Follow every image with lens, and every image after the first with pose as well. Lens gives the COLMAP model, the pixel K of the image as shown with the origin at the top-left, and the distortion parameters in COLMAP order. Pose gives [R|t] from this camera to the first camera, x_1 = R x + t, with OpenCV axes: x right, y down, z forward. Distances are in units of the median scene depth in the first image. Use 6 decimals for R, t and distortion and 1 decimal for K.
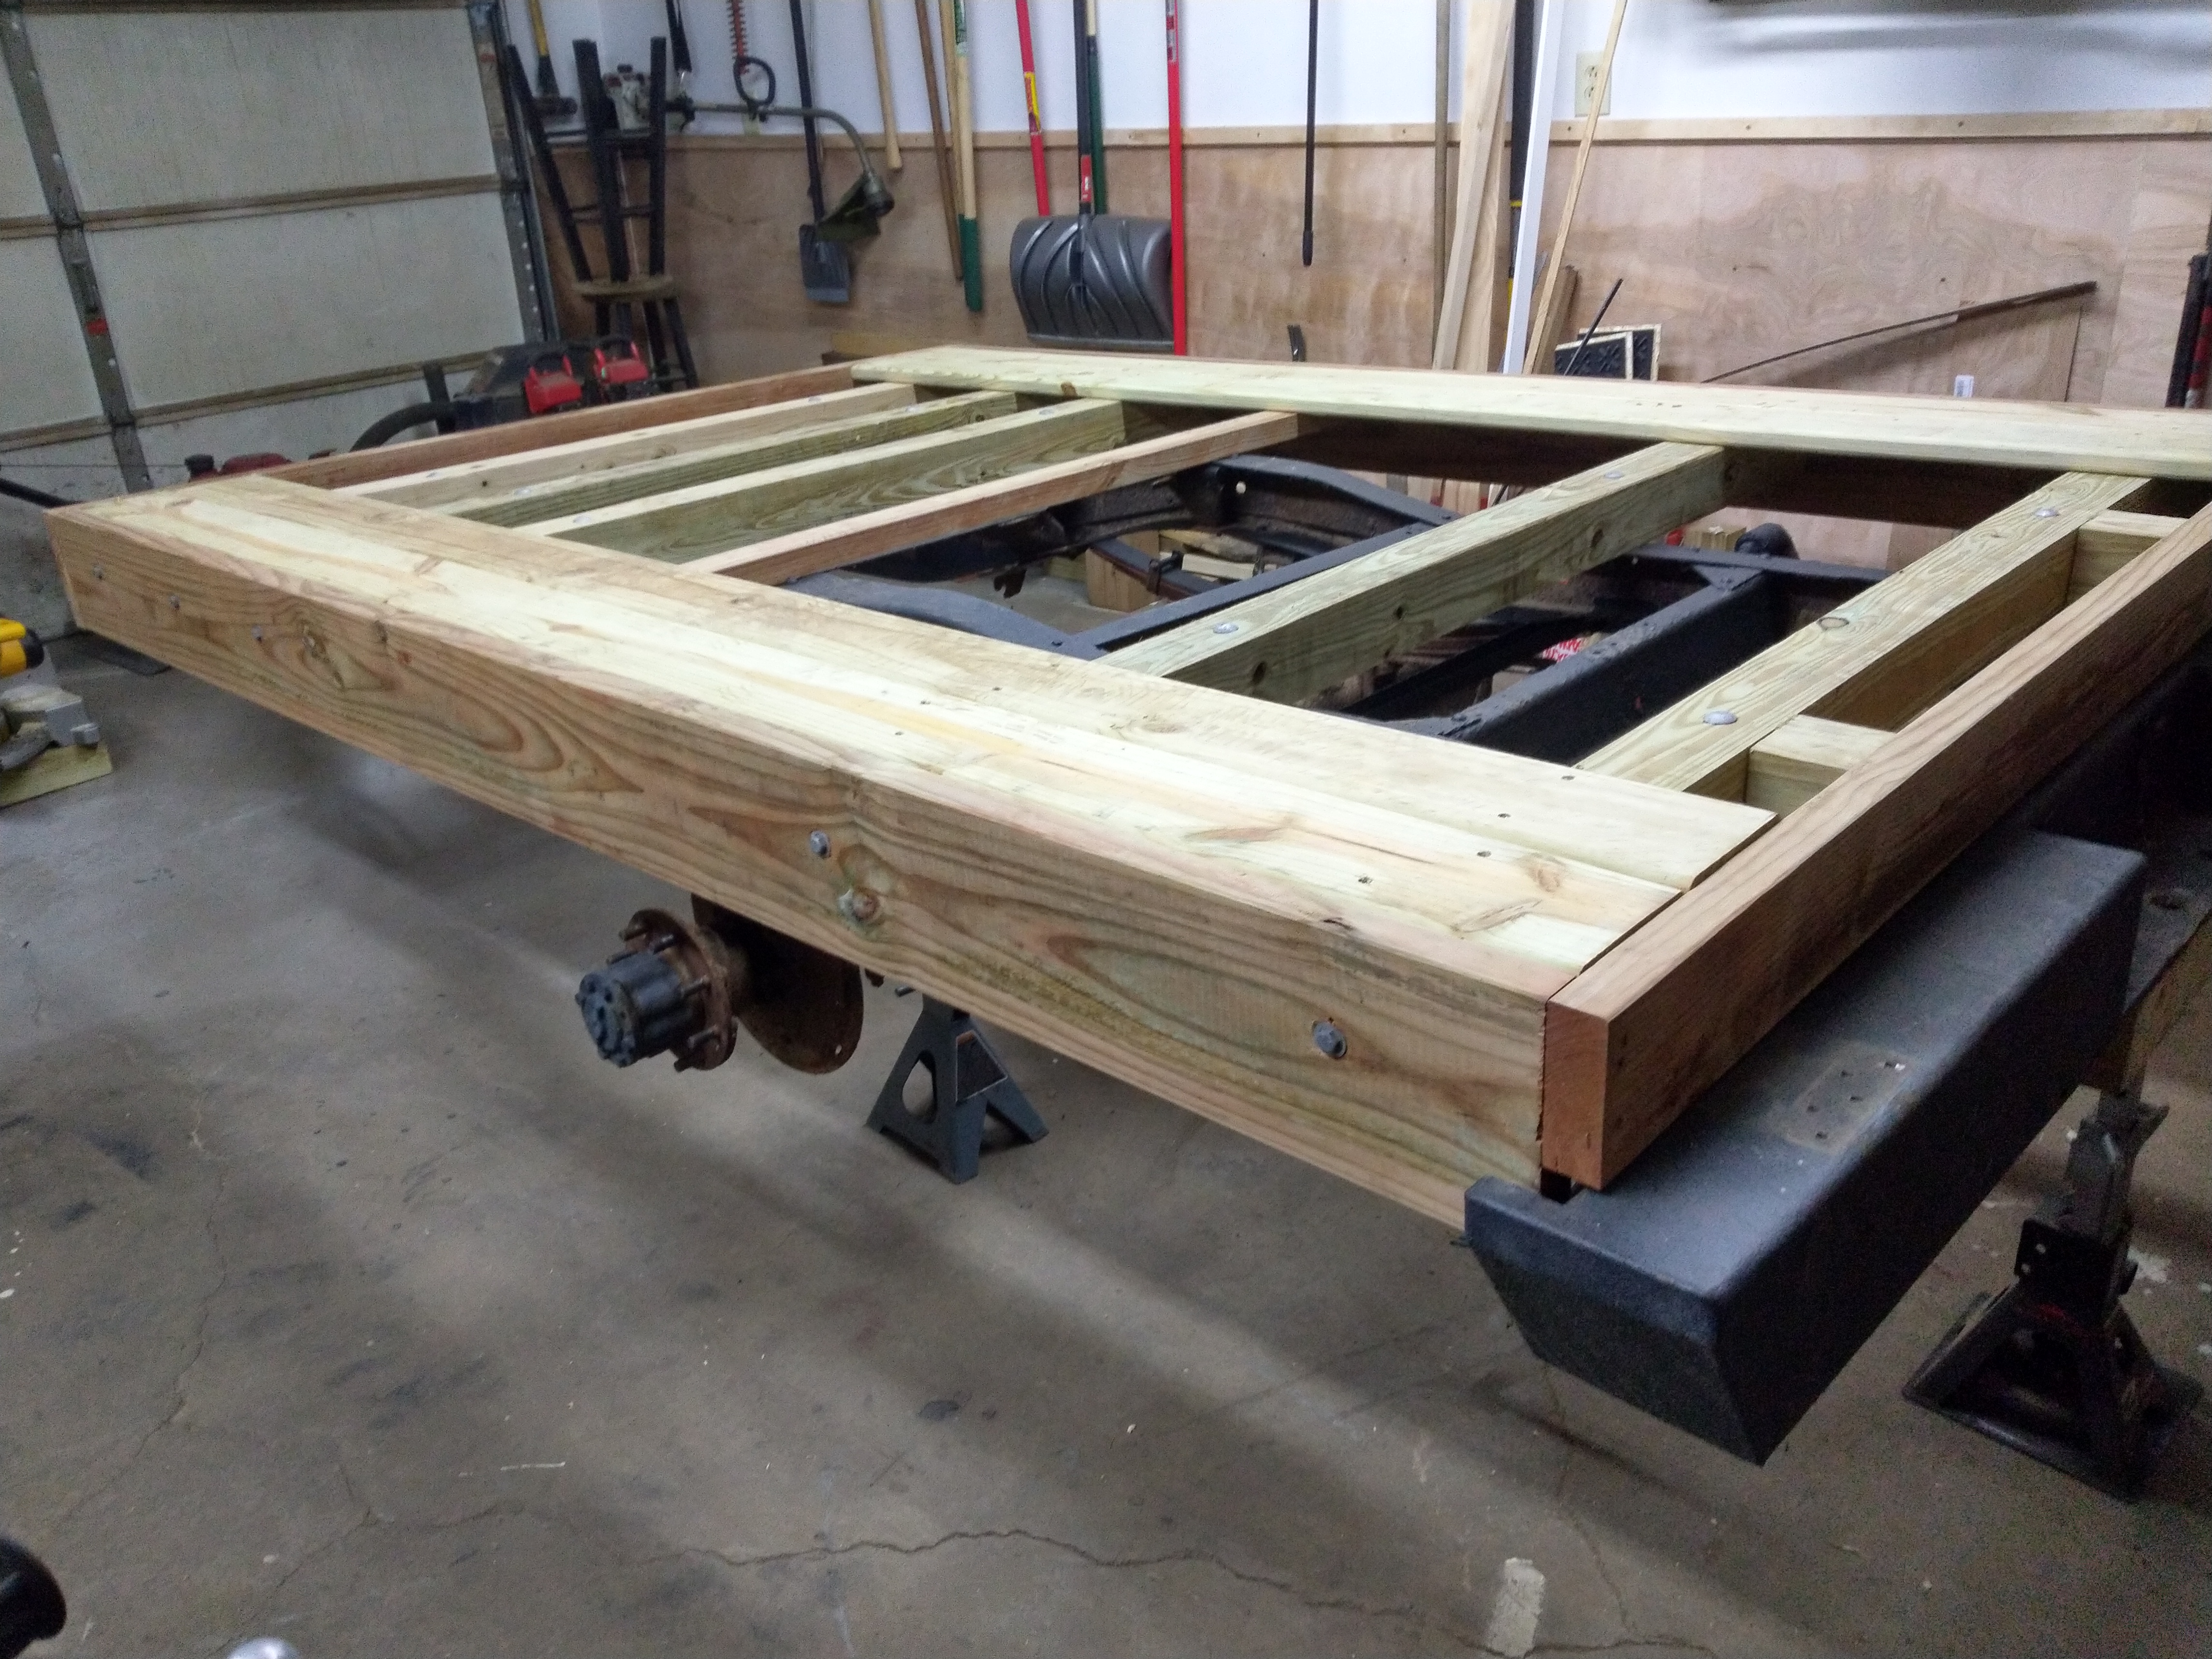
lens RADIAL K [[1736.6, 0, 1102.1], [0, 1736.6, 828.7], [0, 0, 1]] dist [0.014783, -0.019333]
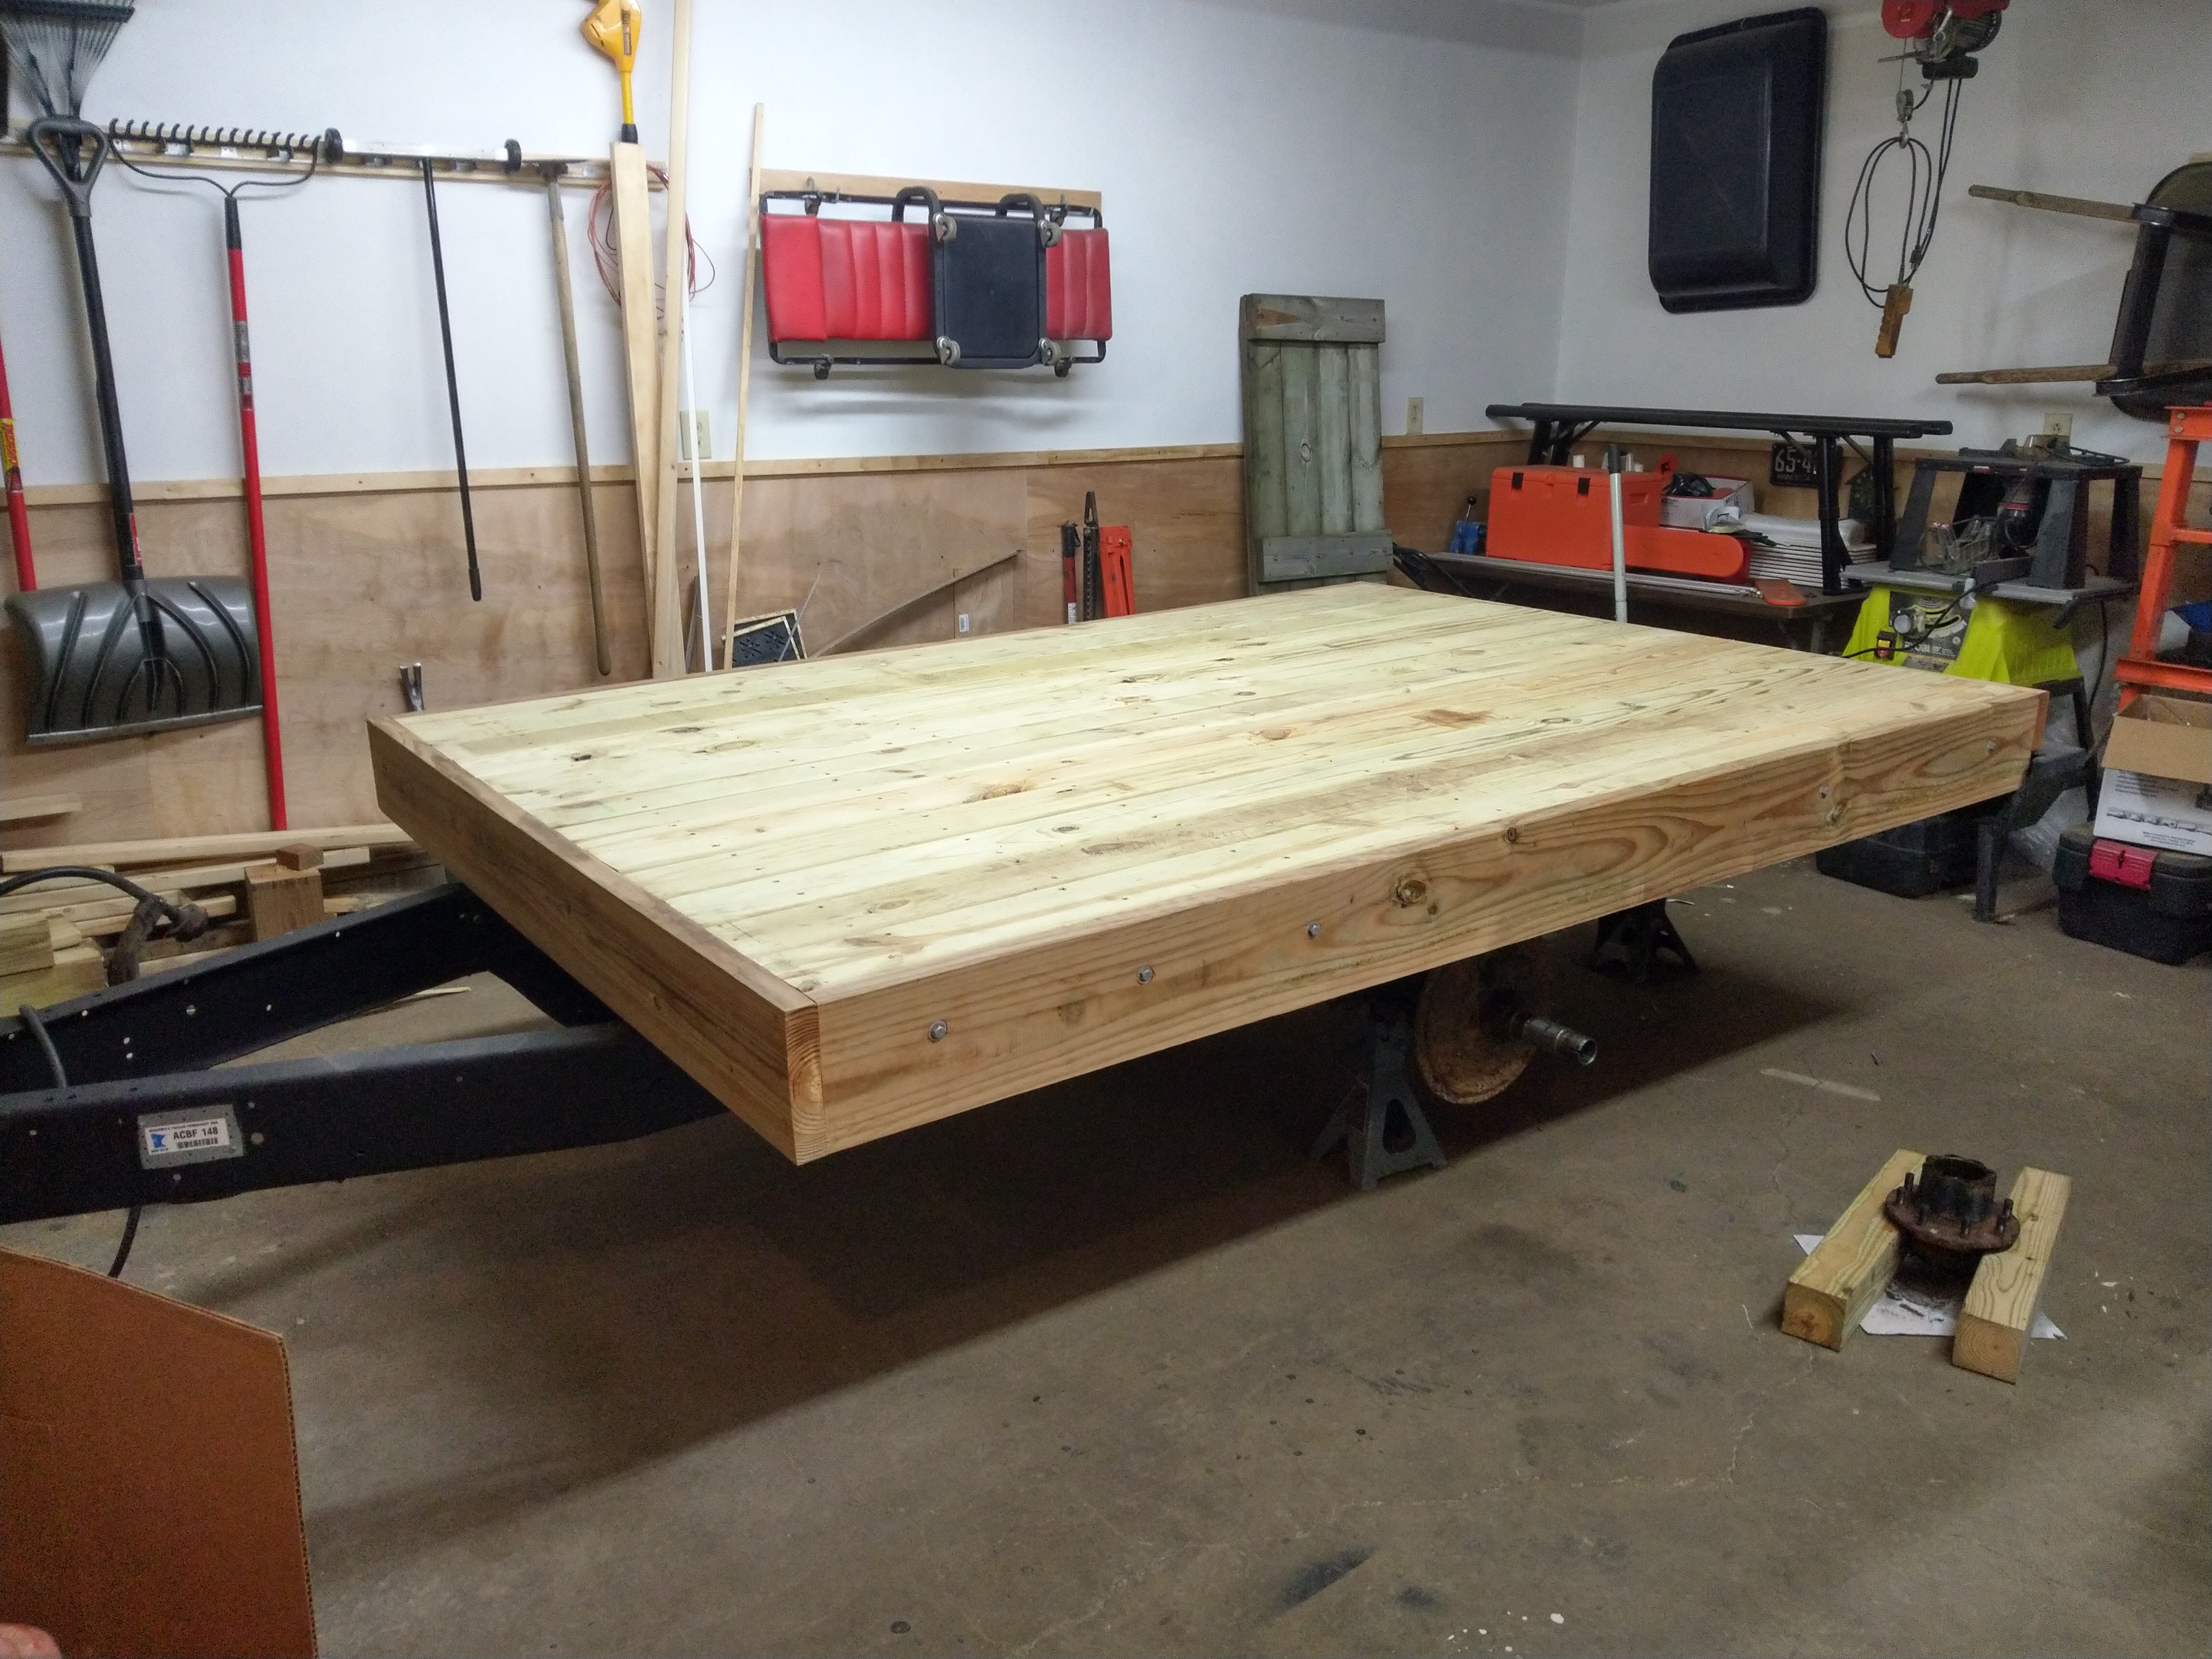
lens RADIAL K [[1736.6, 0, 1105.1], [0, 1736.6, 832.9], [0, 0, 1]] dist [0.014783, -0.019333]
pose [[0.196198, -0.215073, 0.956687, -1.063885], [0.383376, 0.914814, 0.127036, -0.245781], [-0.902513, 0.341847, 0.261939, 0.584943]]
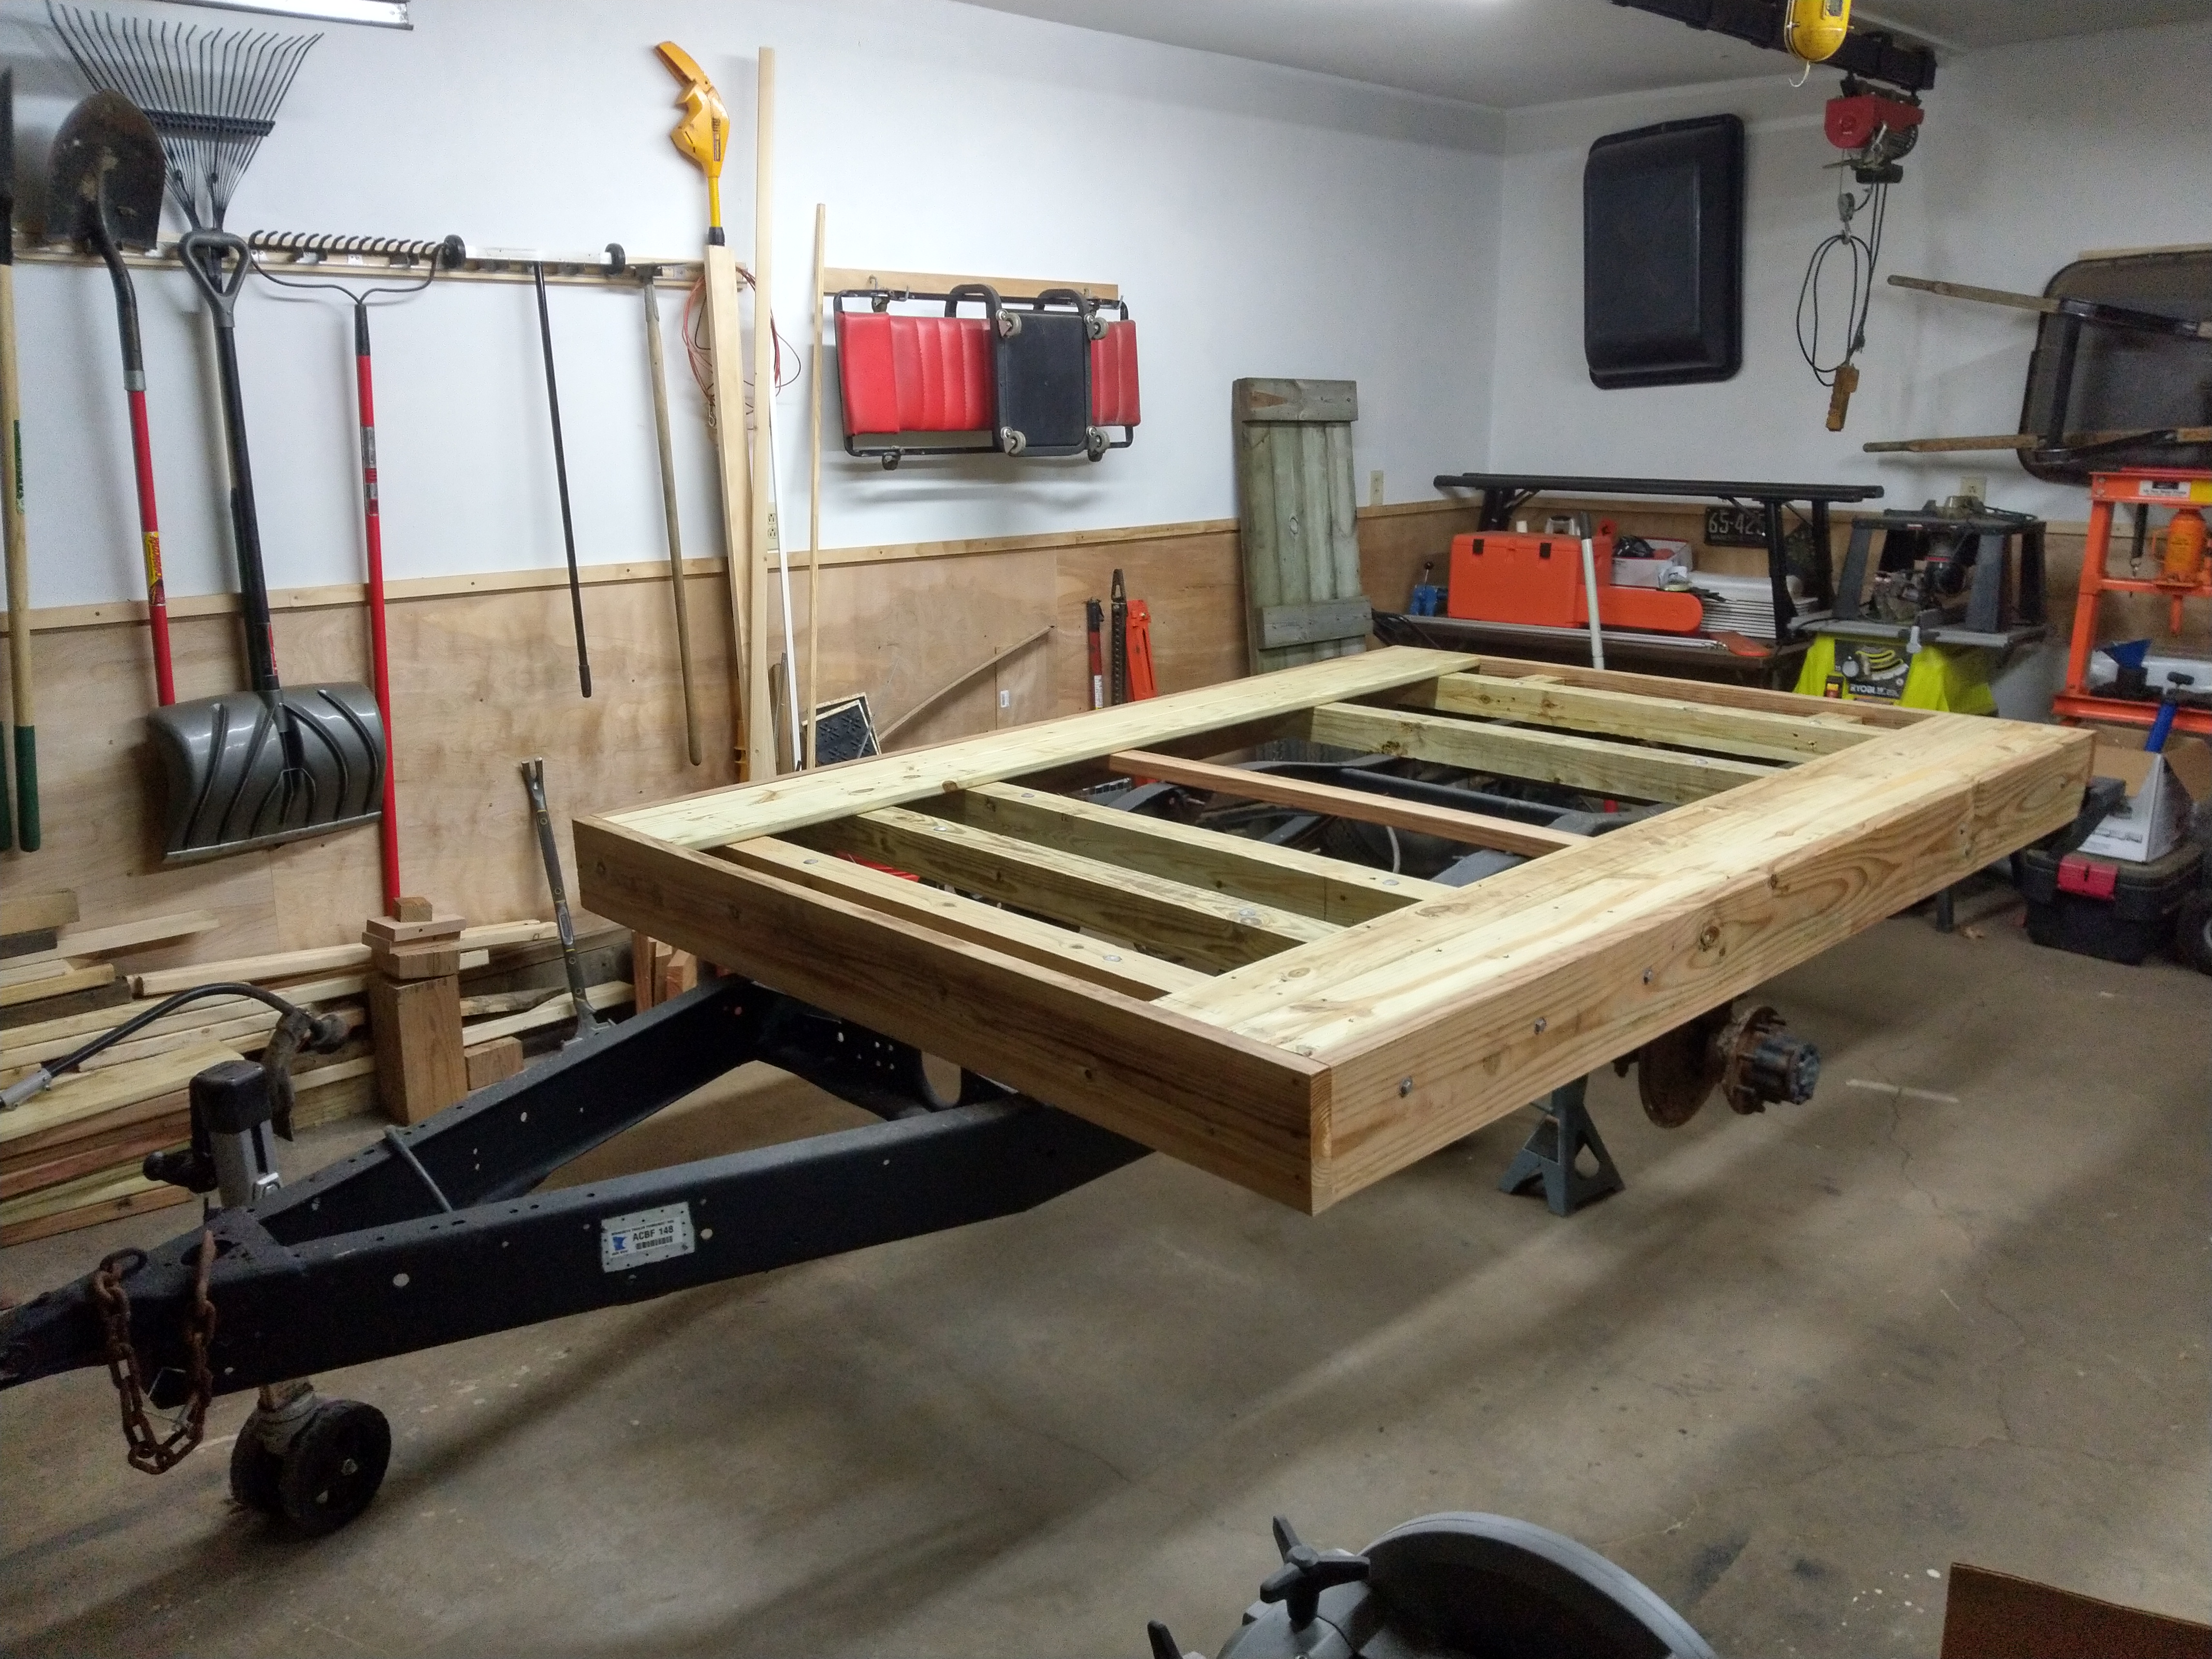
lens RADIAL K [[1736.6, 0, 1095.7], [0, 1736.6, 838.4], [0, 0, 1]] dist [0.014783, -0.019333]
pose [[0.057818, -0.193694, 0.979357, -1.155688], [0.408535, 0.899688, 0.153818, -0.372080], [-0.910909, 0.391208, 0.131149, 0.818525]]
